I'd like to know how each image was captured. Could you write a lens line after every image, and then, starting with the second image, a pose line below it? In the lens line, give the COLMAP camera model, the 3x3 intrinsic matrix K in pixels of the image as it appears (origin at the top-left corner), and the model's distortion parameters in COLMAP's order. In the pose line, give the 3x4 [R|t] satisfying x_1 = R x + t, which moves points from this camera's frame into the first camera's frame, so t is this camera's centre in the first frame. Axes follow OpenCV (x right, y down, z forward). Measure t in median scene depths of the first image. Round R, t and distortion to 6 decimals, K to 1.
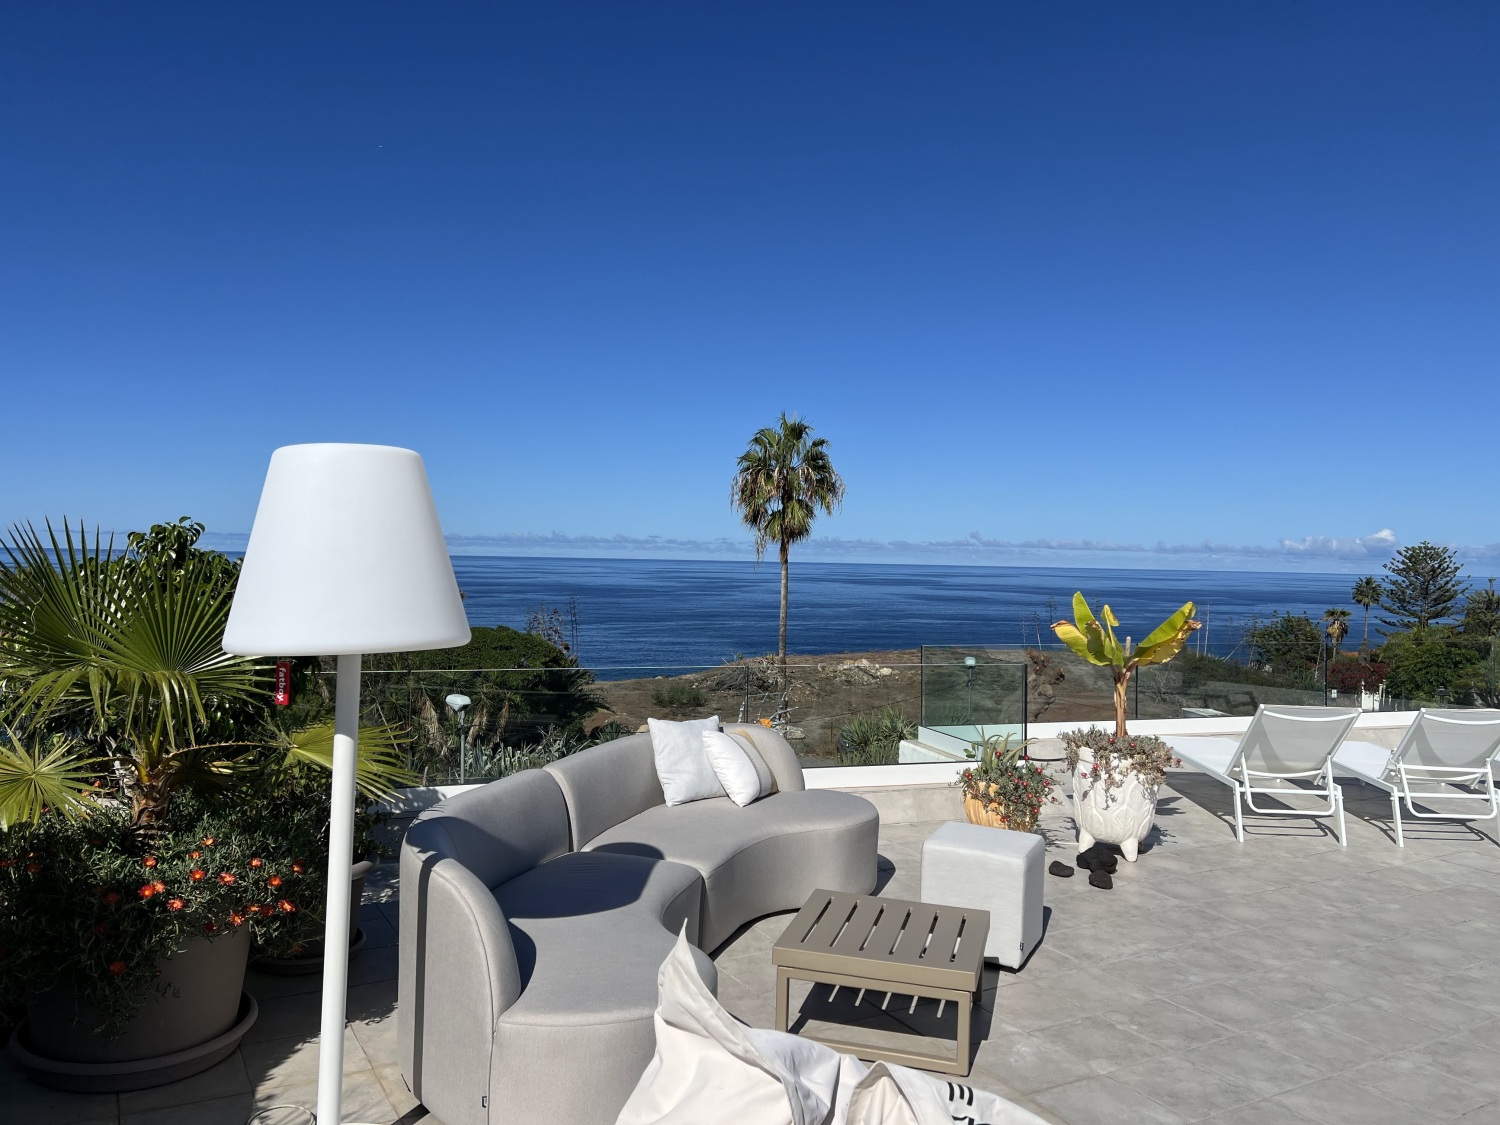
lens RADIAL K [[1109.6, 0, 750.0], [0, 1109.6, 562.5], [0, 0, 1]] dist [0.079141, -0.076851]
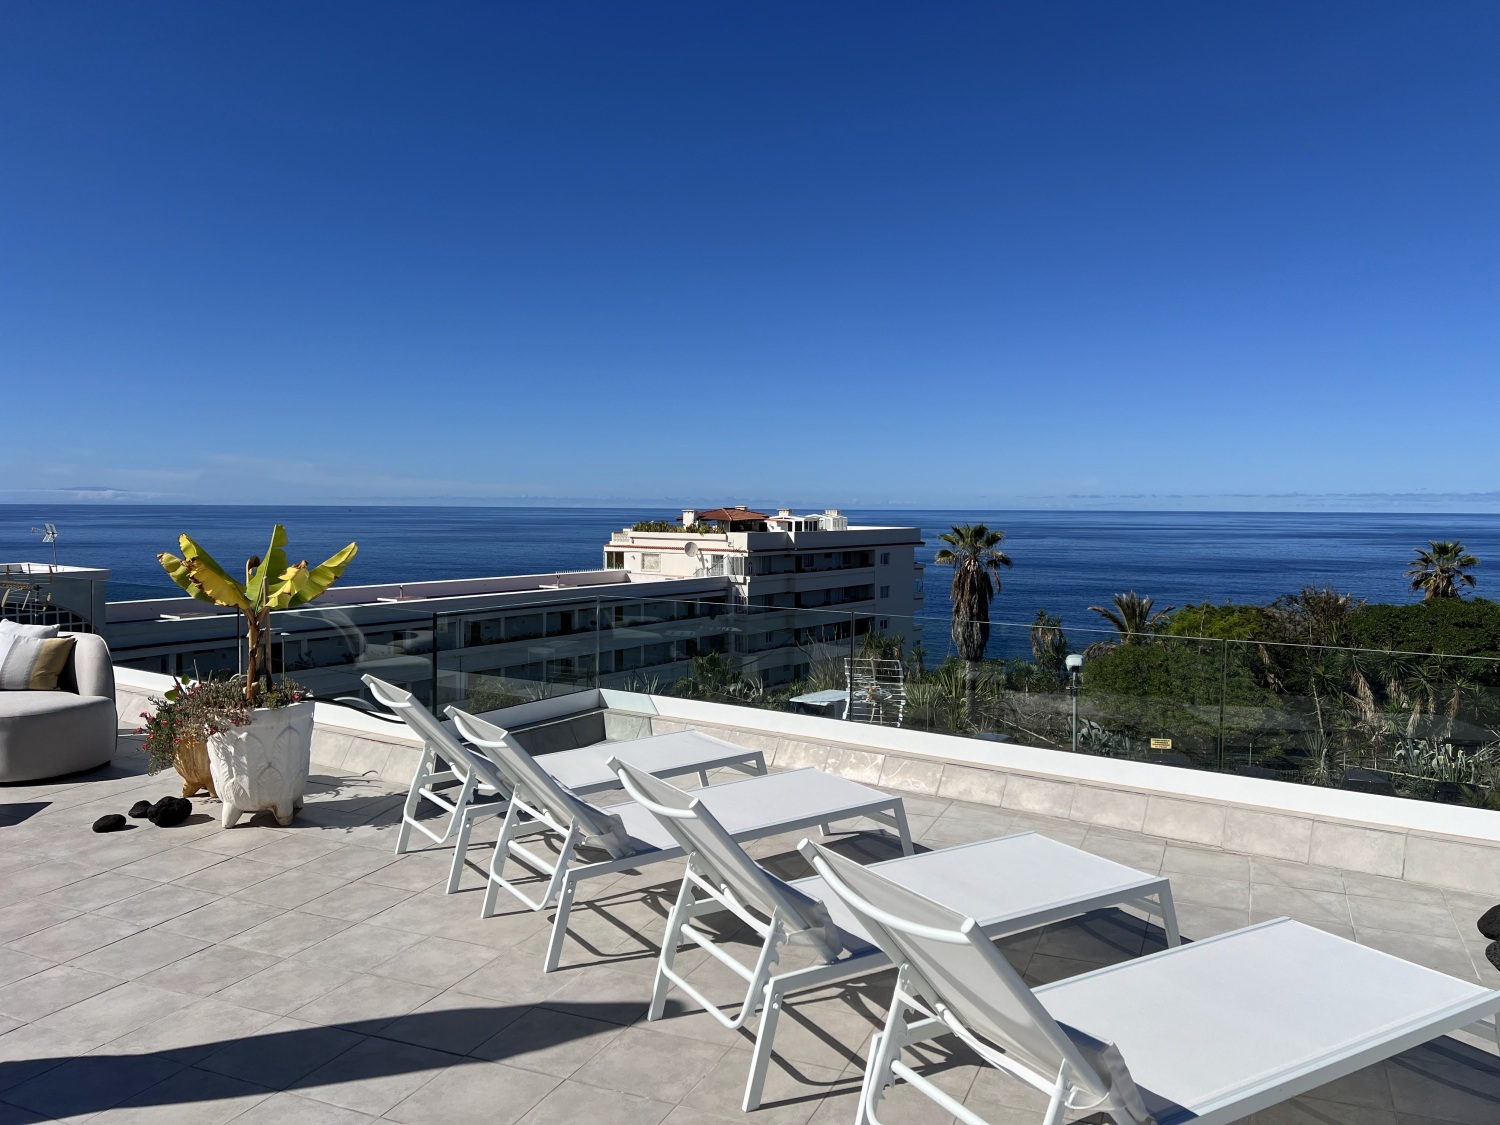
lens RADIAL K [[1109.6, 0, 750.0], [0, 1109.6, 562.5], [0, 0, 1]] dist [0.079141, -0.076851]
pose [[0.575753, 0.027201, -0.817171, 0.107199], [0.000144, 0.999443, 0.033369, 0.002195], [0.817623, -0.019330, 0.575429, 0.065156]]
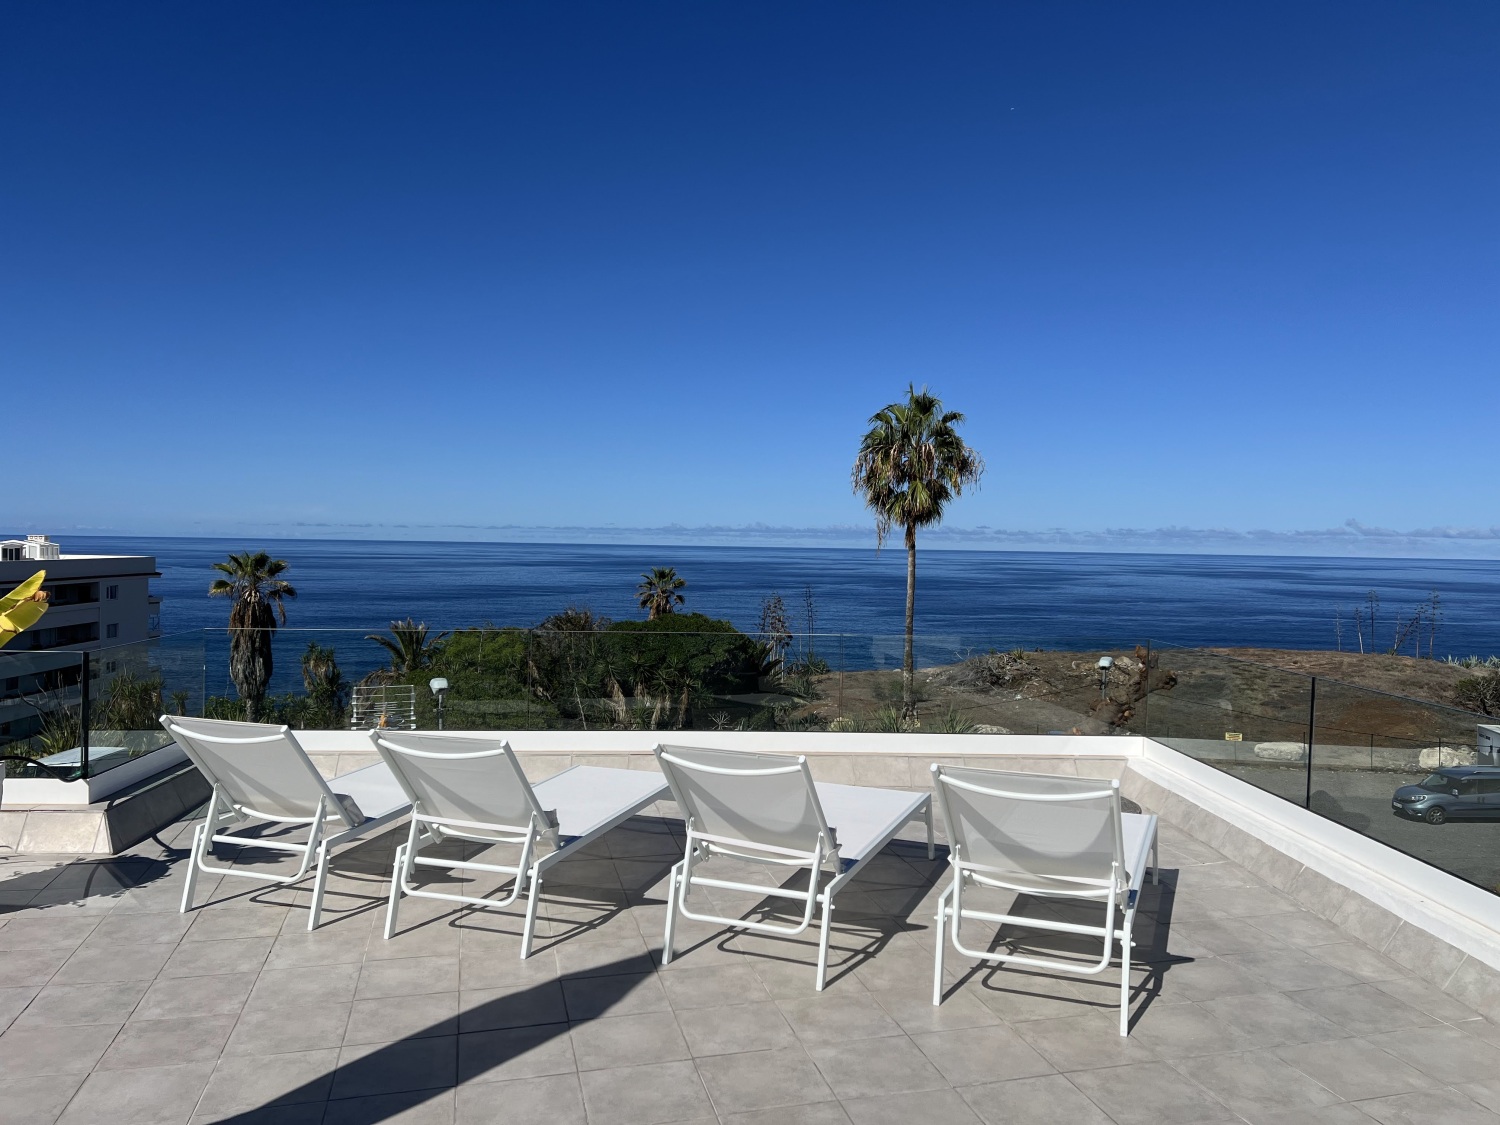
lens RADIAL K [[1109.6, 0, 750.0], [0, 1109.6, 562.5], [0, 0, 1]] dist [0.079141, -0.076851]
pose [[0.955590, 0.002156, -0.294692, 0.089286], [0.000043, 0.999972, 0.007456, 0.002491], [0.294700, -0.007138, 0.955563, 0.039384]]
